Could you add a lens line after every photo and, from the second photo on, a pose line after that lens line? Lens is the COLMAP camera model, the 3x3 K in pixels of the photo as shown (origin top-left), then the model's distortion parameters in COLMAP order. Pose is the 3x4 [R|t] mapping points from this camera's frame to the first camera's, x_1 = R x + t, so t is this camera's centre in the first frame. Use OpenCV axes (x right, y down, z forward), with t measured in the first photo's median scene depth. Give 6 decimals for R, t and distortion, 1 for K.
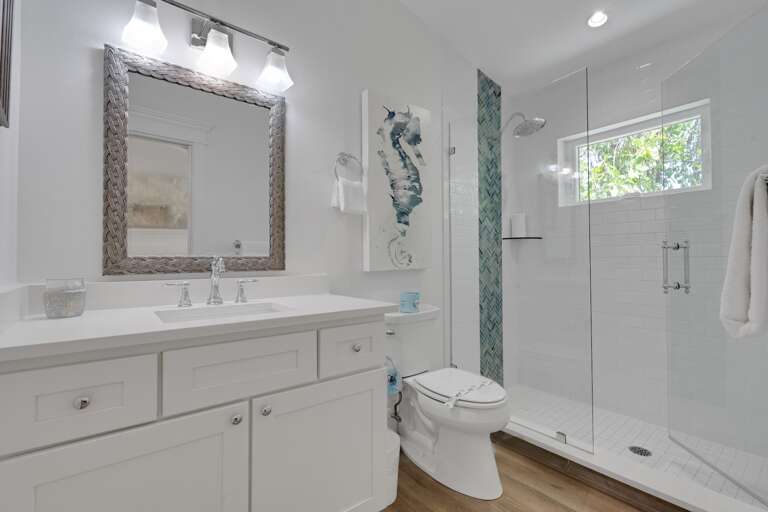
lens RADIAL K [[353.5, 0, 387.1], [0, 353.5, 254.6], [0, 0, 1]] dist [-0.001193, 0.000621]
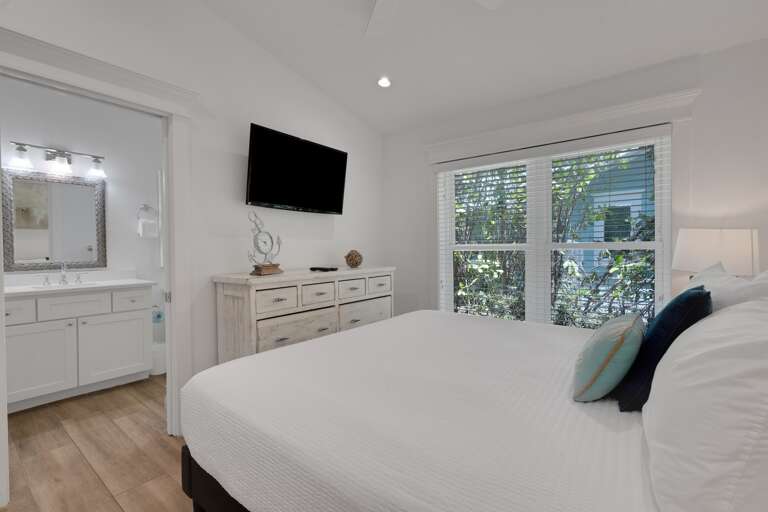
lens RADIAL K [[353.5, 0, 386.2], [0, 353.5, 255.5], [0, 0, 1]] dist [-0.001193, 0.000621]
pose [[0.971088, -0.005835, 0.238651, 0.833582], [-0.002761, 0.999360, 0.035668, -0.106571], [-0.238706, -0.035296, 0.970450, -1.422185]]
